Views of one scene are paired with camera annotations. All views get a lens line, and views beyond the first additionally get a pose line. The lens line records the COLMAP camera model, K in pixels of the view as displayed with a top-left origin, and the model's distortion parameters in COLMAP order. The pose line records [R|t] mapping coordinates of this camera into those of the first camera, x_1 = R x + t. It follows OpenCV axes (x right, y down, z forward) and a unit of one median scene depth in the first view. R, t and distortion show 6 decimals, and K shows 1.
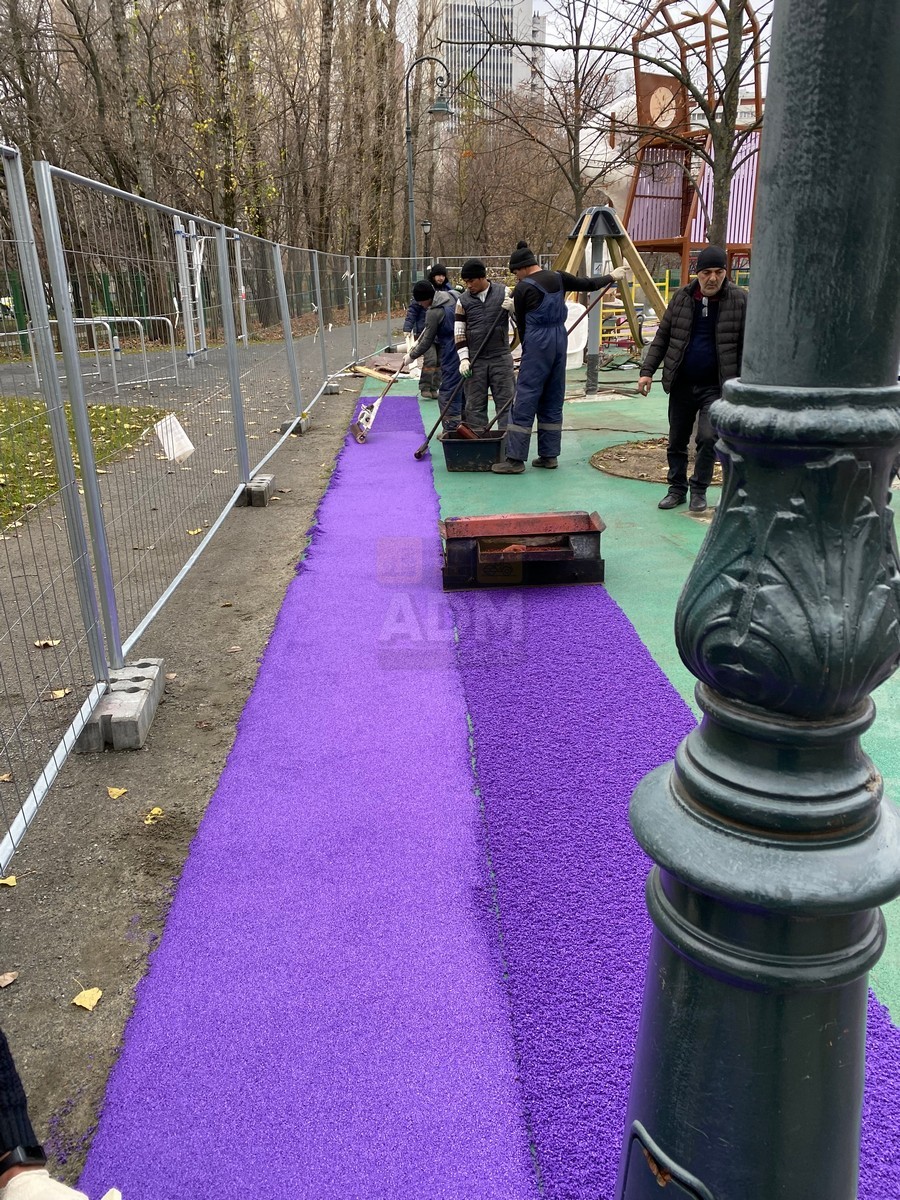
lens RADIAL K [[909.7, 0, 434.1], [0, 909.7, 603.8], [0, 0, 1]] dist [0.007116, -0.007205]
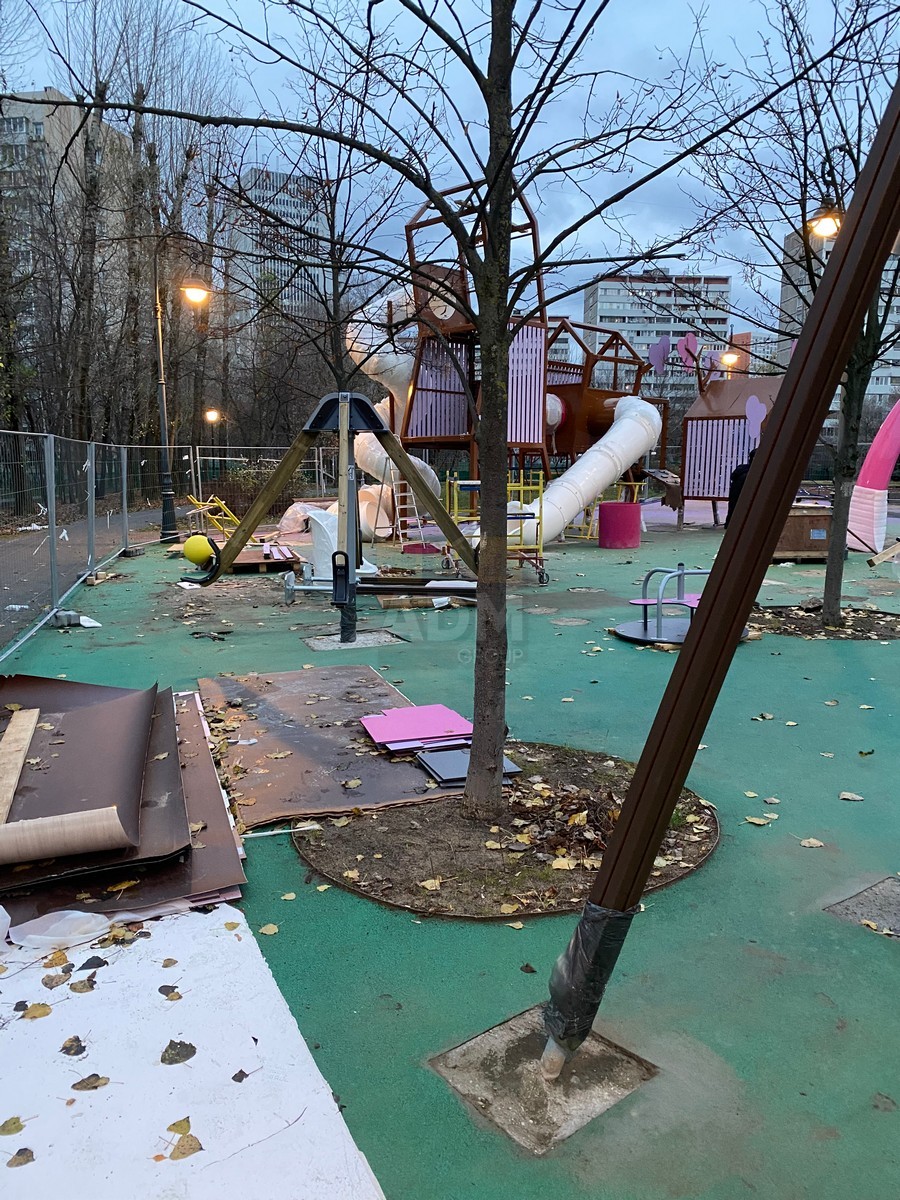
lens RADIAL K [[909.7, 0, 434.1], [0, 909.7, 603.8], [0, 0, 1]] dist [0.007116, -0.007205]
pose [[0.980228, -0.004854, 0.197812, 0.061348], [0.042445, 0.981586, -0.186243, -0.074525], [-0.193266, 0.190957, 0.962384, 0.180447]]
